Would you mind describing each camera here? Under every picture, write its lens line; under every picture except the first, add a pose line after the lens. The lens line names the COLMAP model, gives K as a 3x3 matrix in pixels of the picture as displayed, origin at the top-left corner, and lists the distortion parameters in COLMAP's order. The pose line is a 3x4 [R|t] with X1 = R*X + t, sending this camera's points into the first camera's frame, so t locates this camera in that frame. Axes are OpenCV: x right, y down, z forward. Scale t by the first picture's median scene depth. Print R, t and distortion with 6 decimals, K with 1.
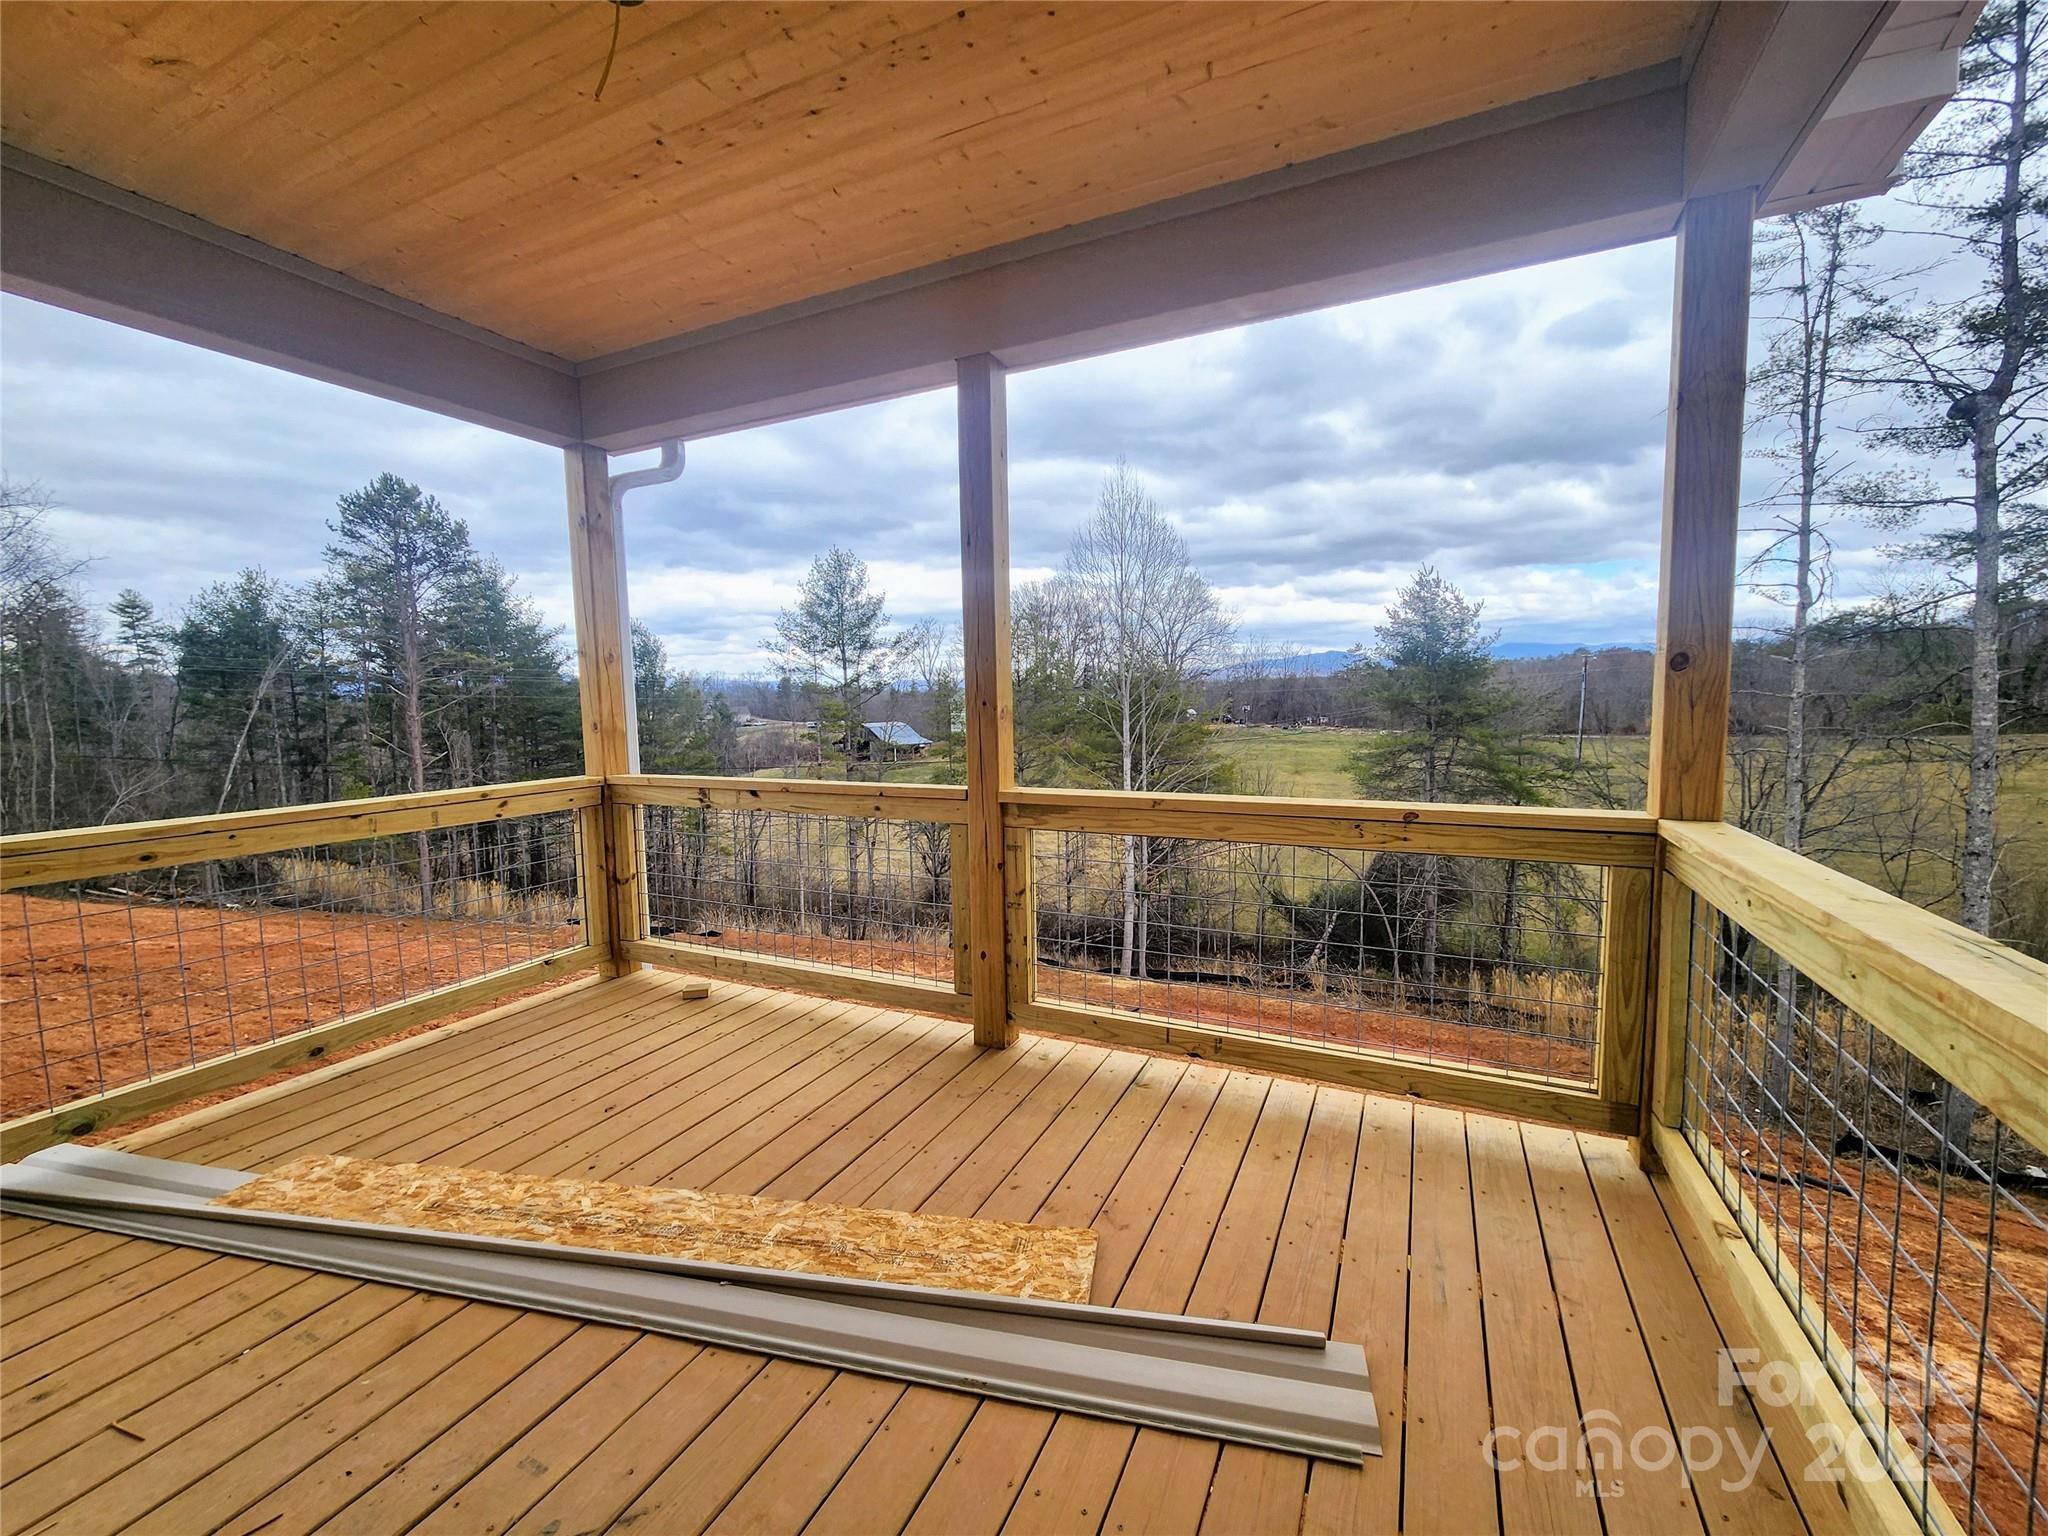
lens RADIAL K [[836.1, 0, 1038.5], [0, 836.1, 771.6], [0, 0, 1]] dist [0.002428, -0.000835]
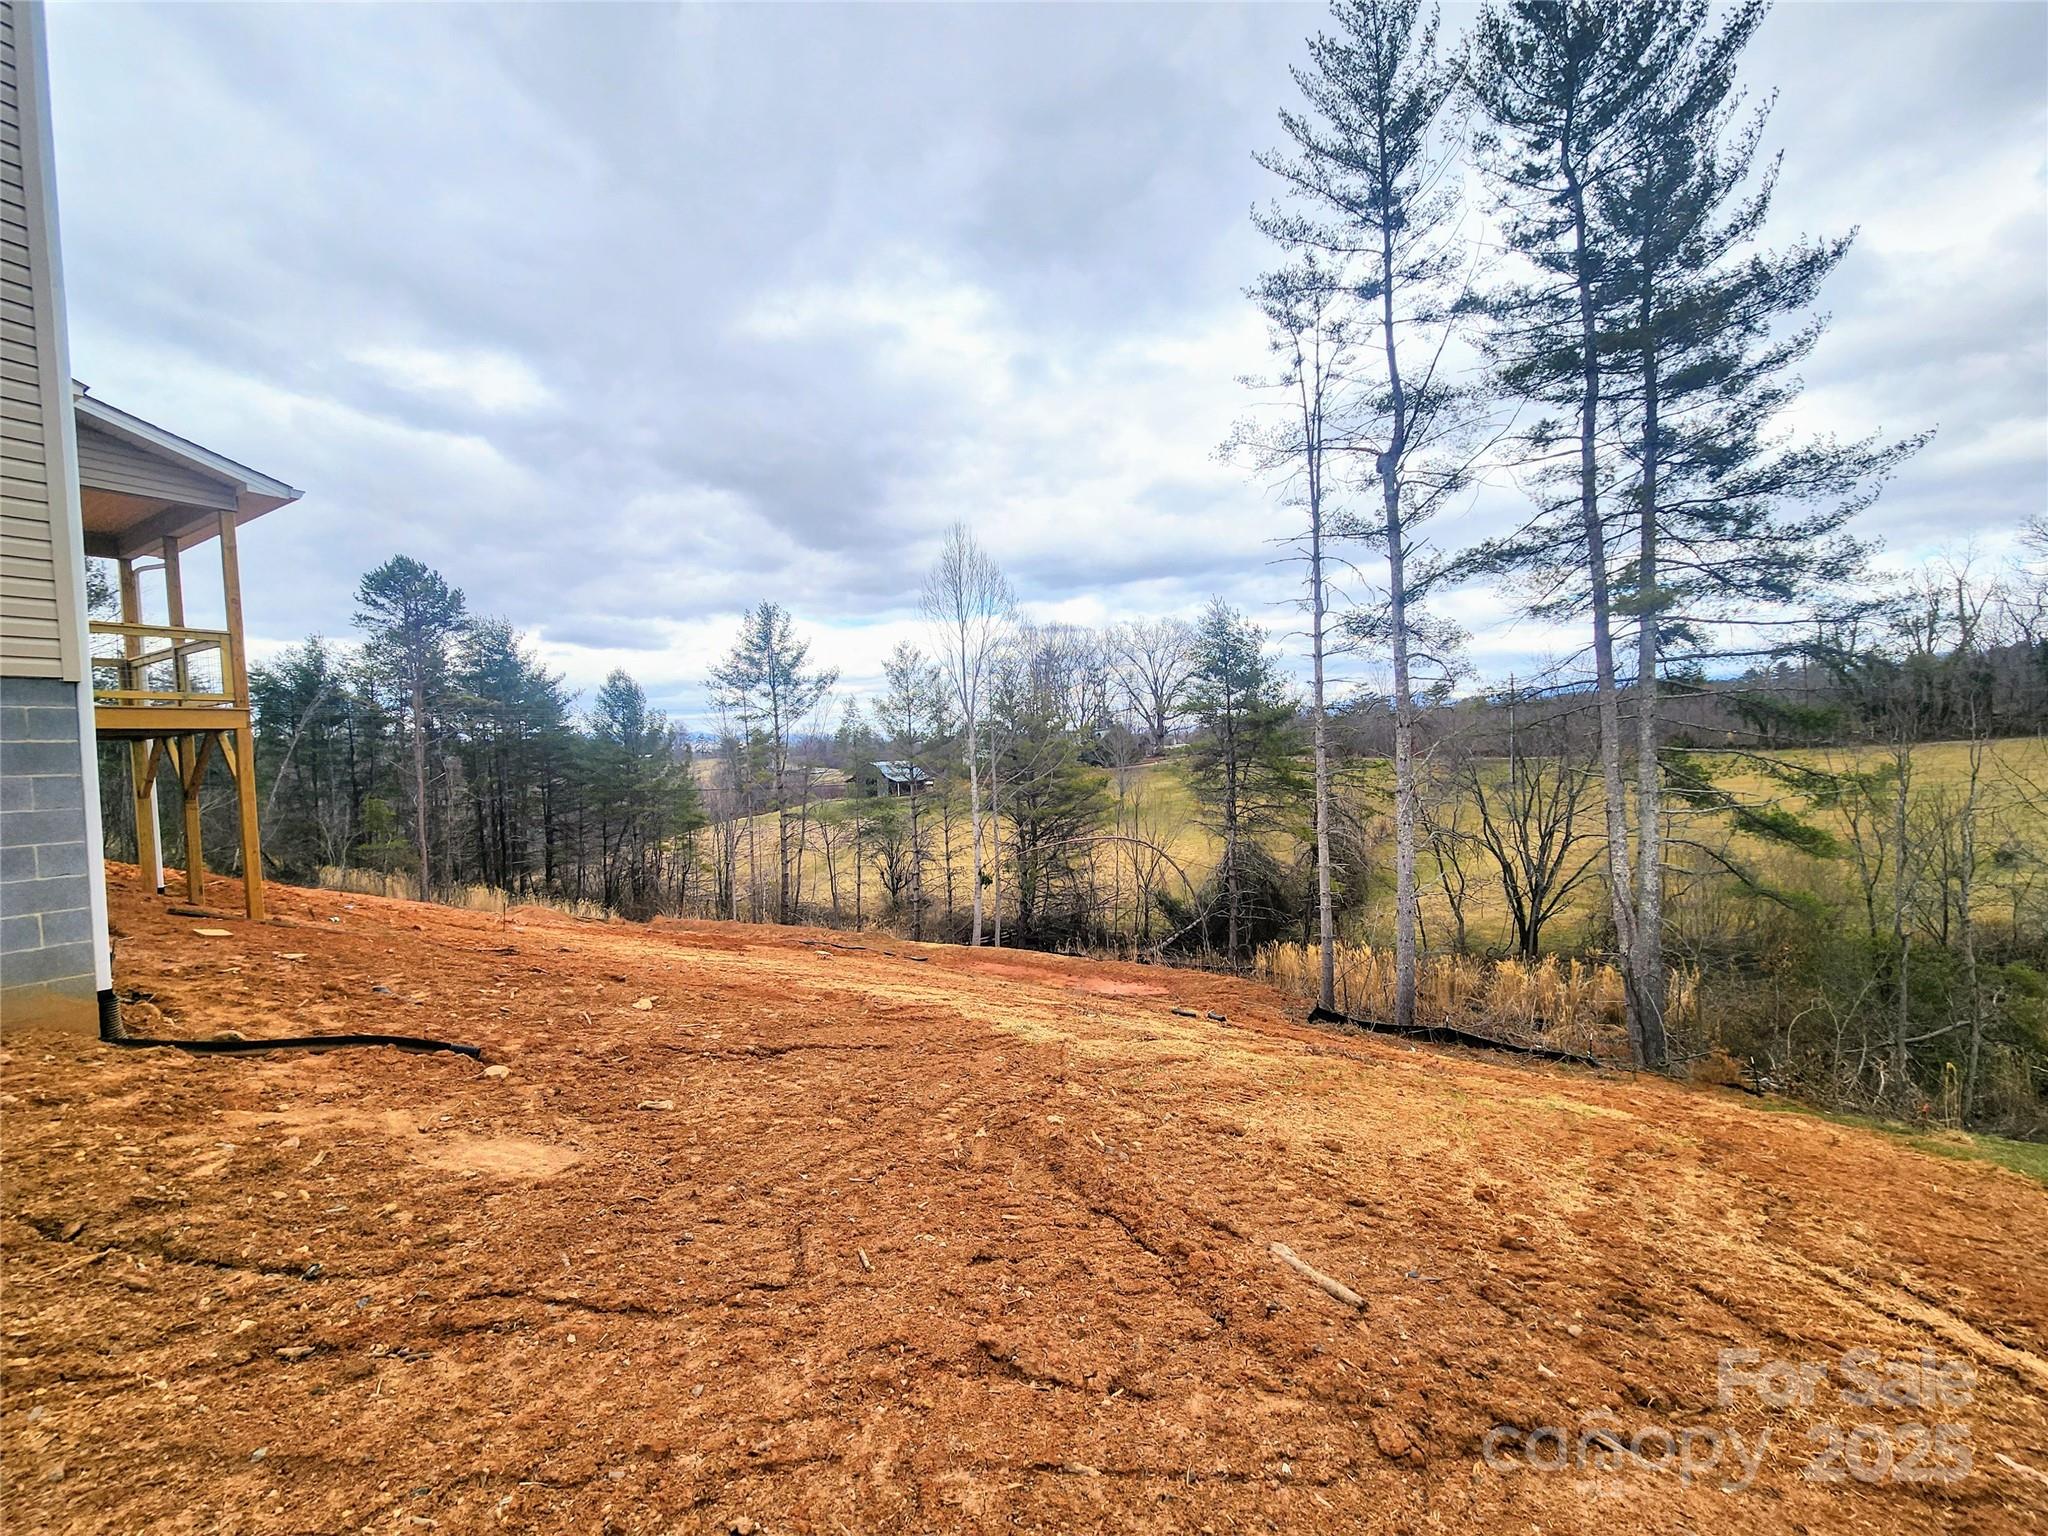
lens RADIAL K [[827.2, 0, 1030.5], [0, 827.2, 784.2], [0, 0, 1]] dist [-0.000735, -0.000166]
pose [[0.996218, -0.015983, -0.085408, 0.283056], [0.012333, 0.998995, -0.043096, 0.060285], [0.086011, 0.041879, 0.995414, -0.163800]]
